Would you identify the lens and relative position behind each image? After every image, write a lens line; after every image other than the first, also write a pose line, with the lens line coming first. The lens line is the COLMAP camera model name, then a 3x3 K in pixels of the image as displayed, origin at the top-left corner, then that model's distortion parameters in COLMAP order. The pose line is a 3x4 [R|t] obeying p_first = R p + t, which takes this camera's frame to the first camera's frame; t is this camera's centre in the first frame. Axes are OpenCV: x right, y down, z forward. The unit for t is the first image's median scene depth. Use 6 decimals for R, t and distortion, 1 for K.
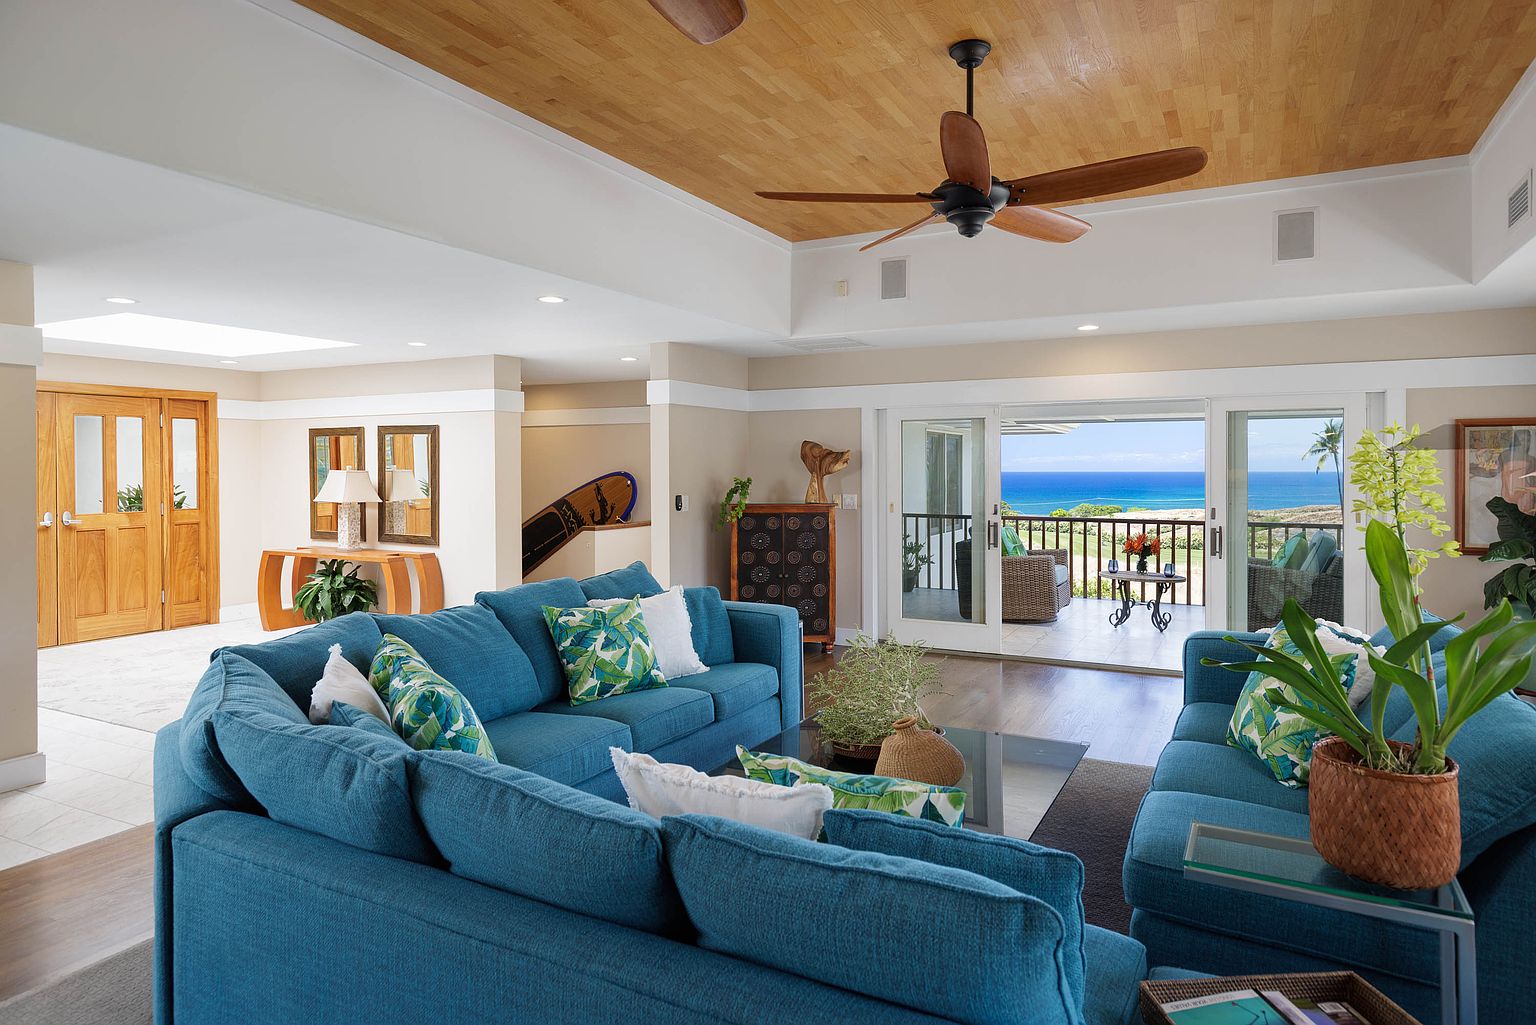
lens RADIAL K [[857.8, 0, 784.7], [0, 857.8, 472.7], [0, 0, 1]] dist [0.002585, -0.000634]
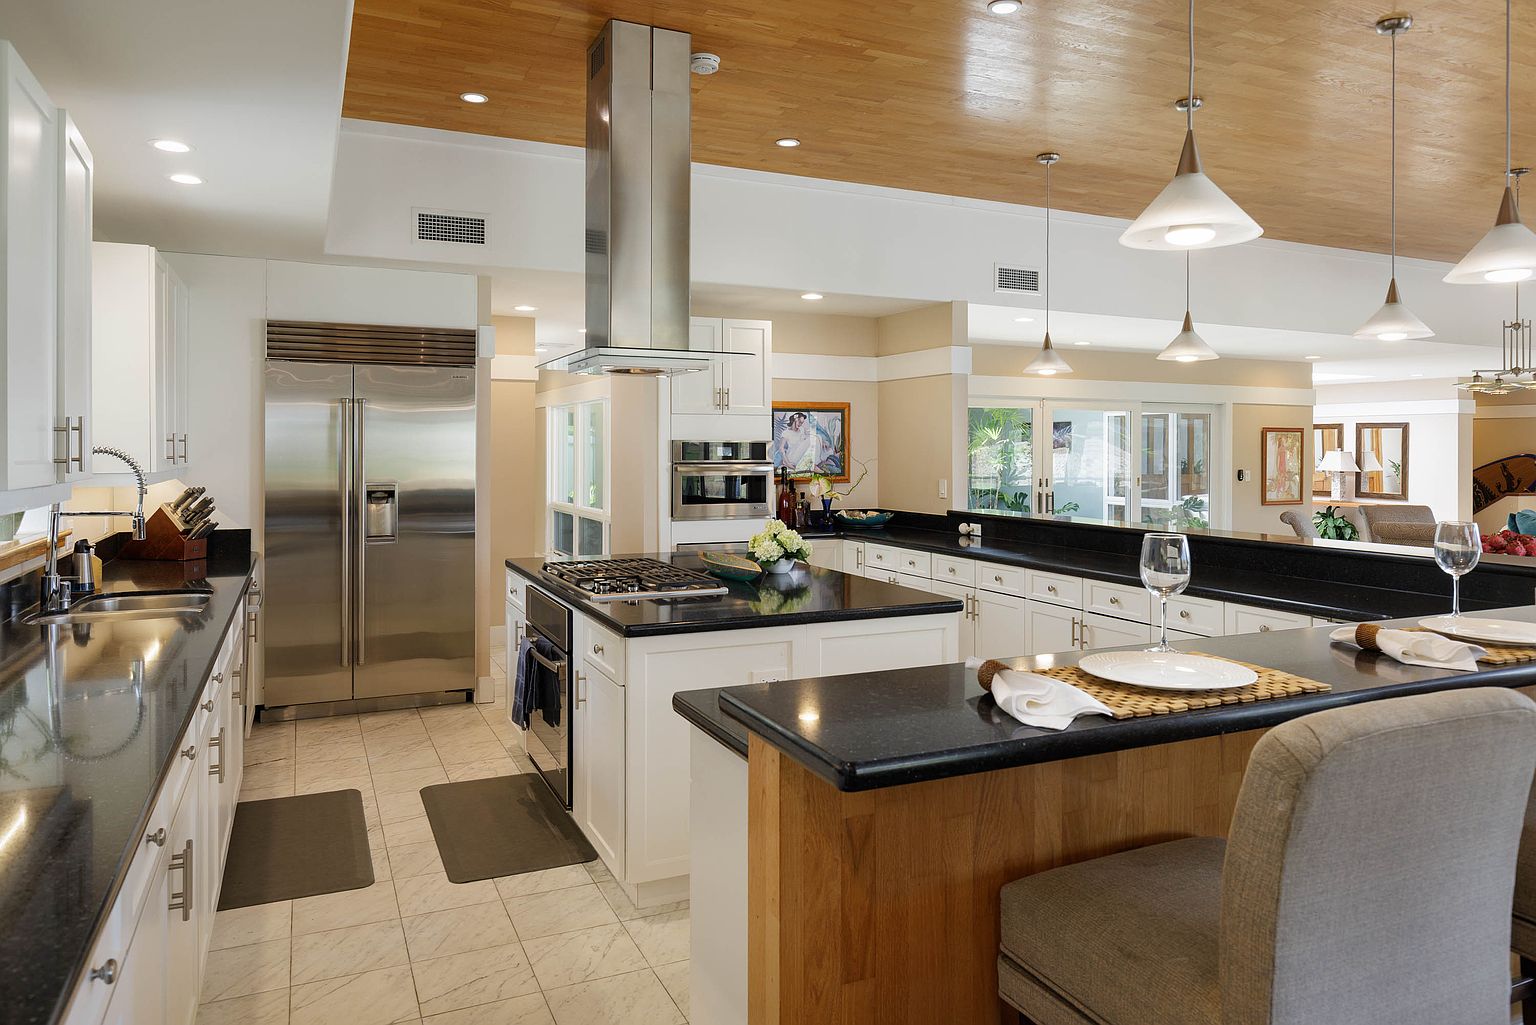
lens RADIAL K [[1035.9, 0, 789.7], [0, 1035.9, 446.7], [0, 0, 1]] dist [-0.010113, -0.003816]
pose [[0.791776, 0.005713, -0.610785, -0.152179], [-0.011128, 0.999925, -0.005072, 0.010342], [0.610710, 0.010812, 0.791780, -1.175792]]
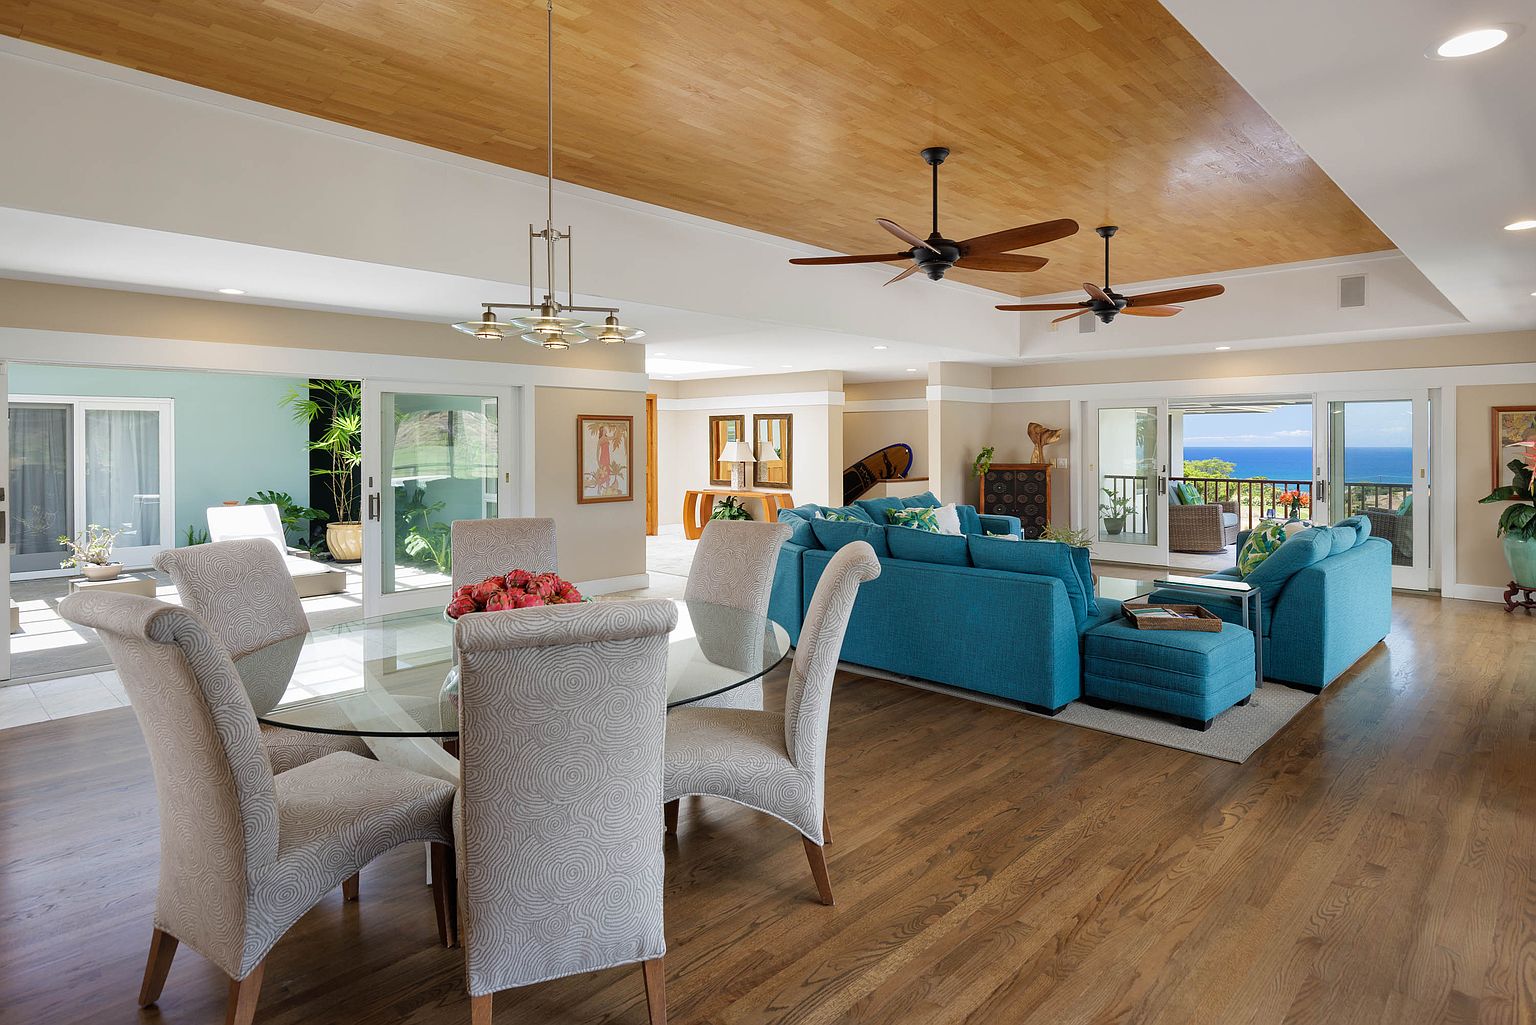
lens RADIAL K [[857.8, 0, 769.2], [0, 857.8, 456.5], [0, 0, 1]] dist [0.002585, -0.000634]
pose [[0.956138, 0.005609, -0.292862, 0.024897], [-0.002438, 0.999934, 0.011192, 0.006756], [0.292905, -0.009987, 0.956089, -0.554570]]
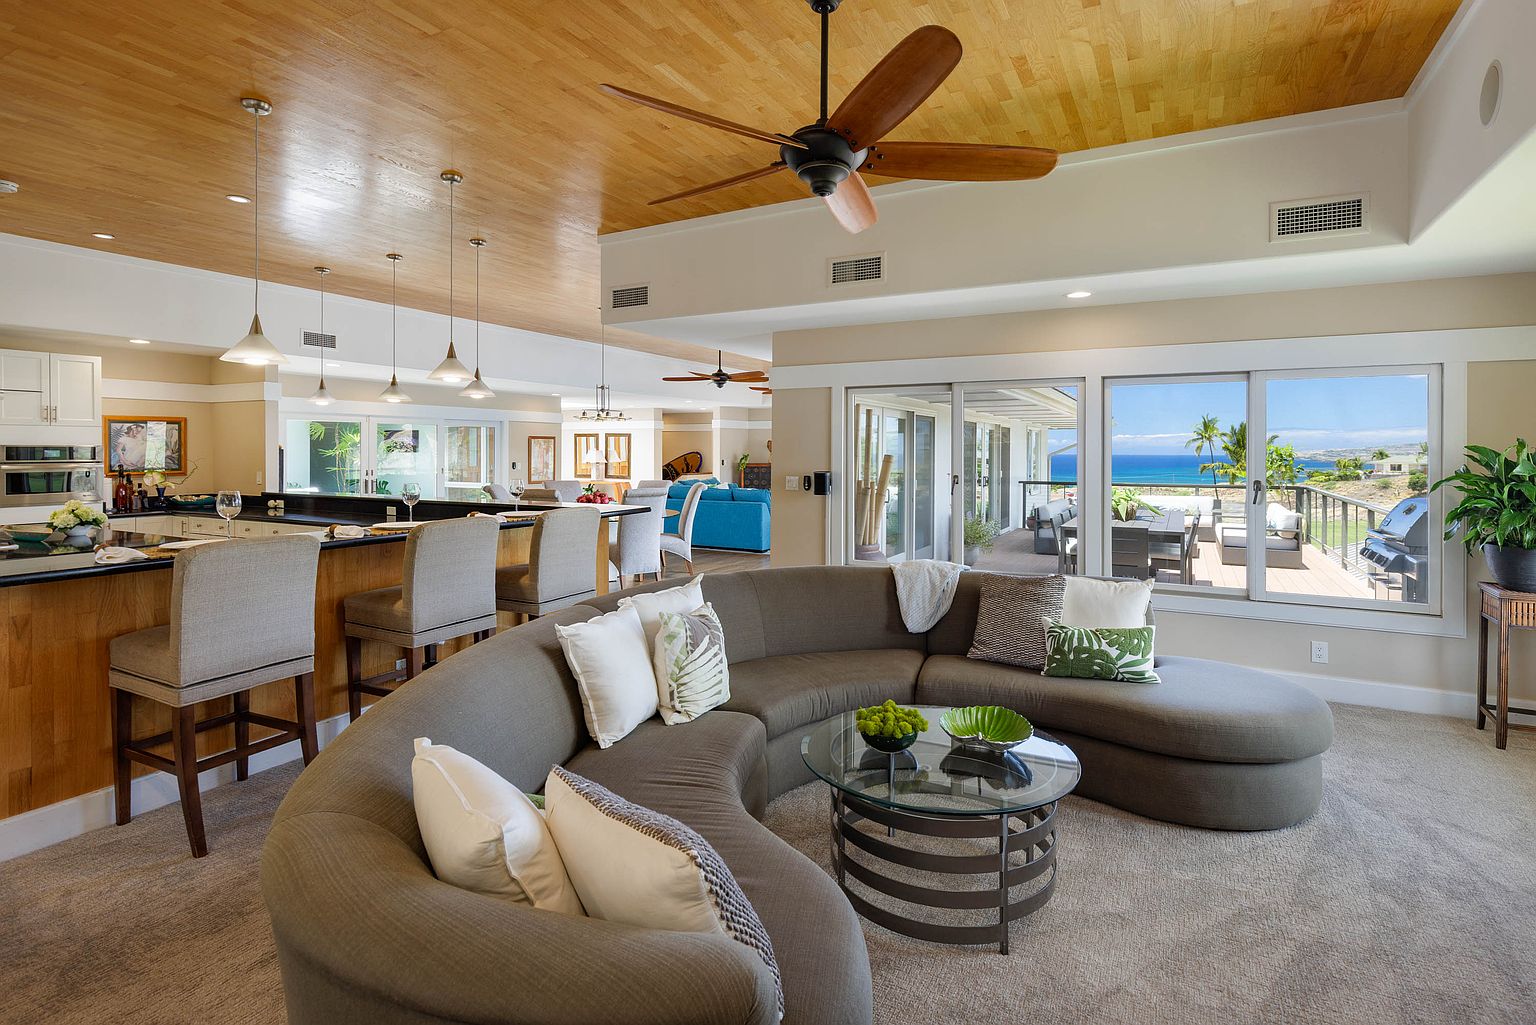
lens RADIAL K [[759.6, 0, 782.0], [0, 759.6, 448.4], [0, 0, 1]] dist [0.003217, 0.000315]
pose [[0.999889, 0.005589, -0.013839, 0.094794], [-0.005699, 0.999953, -0.007893, 0.006767], [0.013794, 0.007971, 0.999873, -1.354990]]
